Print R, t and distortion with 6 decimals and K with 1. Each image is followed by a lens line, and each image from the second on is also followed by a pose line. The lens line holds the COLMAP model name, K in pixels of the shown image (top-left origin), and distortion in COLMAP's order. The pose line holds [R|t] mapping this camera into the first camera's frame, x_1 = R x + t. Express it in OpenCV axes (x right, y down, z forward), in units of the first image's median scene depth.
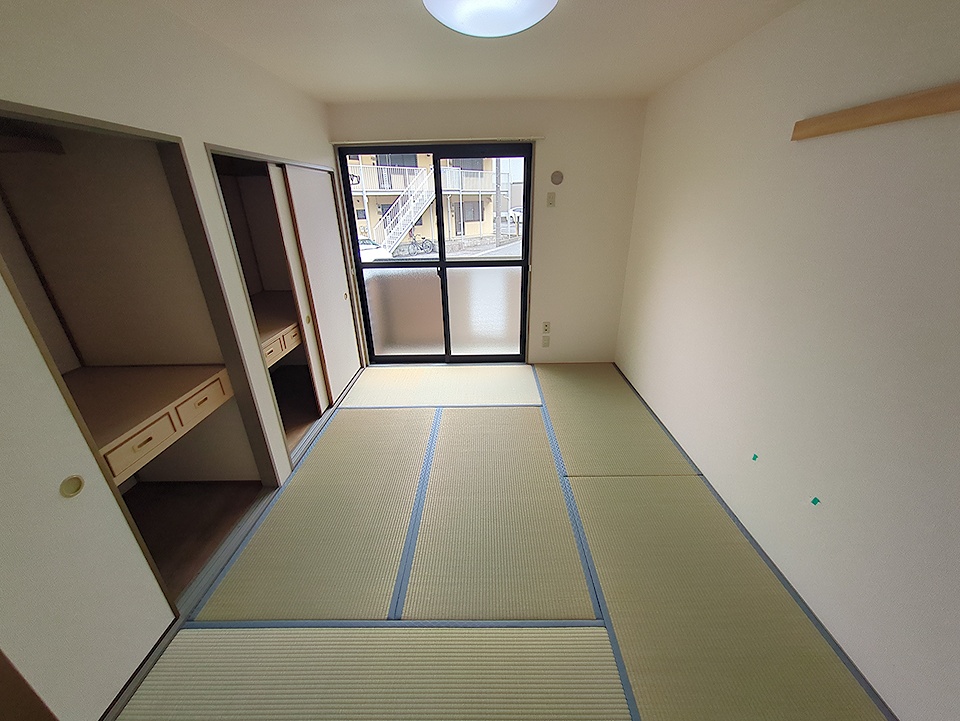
lens RADIAL K [[377.7, 0, 480.7], [0, 377.7, 359.4], [0, 0, 1]] dist [0.002173, -0.000072]
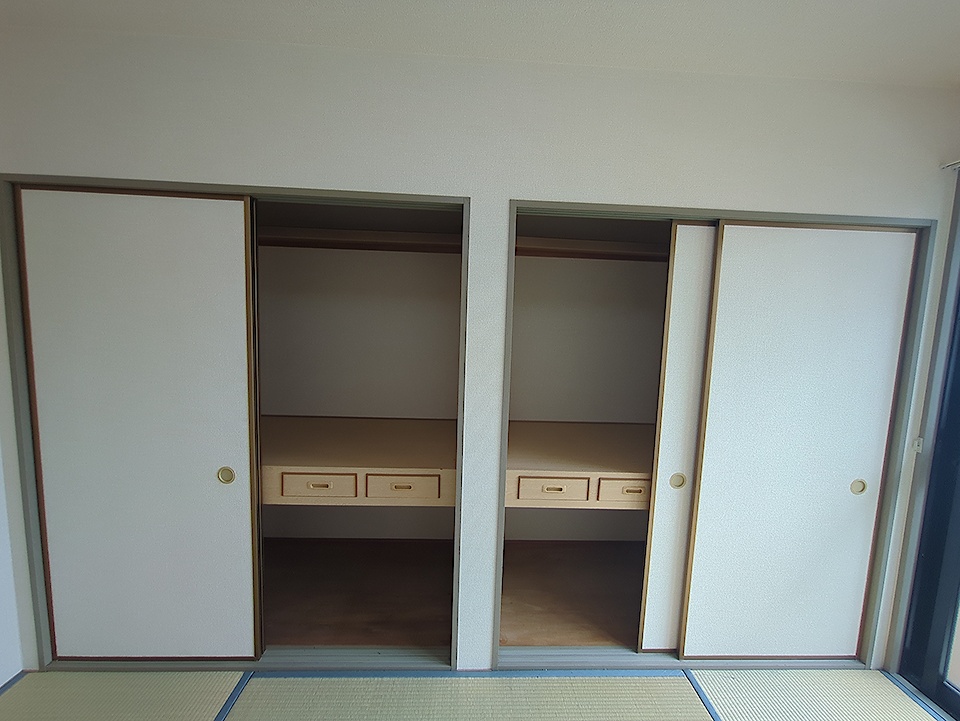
lens RADIAL K [[344.6, 0, 479.2], [0, 344.6, 313.5], [0, 0, 1]] dist [-0.002310, -0.000237]
pose [[0.041906, 0.115301, -0.992446, -0.004485], [-0.423625, 0.901663, 0.086866, -0.250402], [0.904868, 0.416785, 0.086630, 0.610258]]
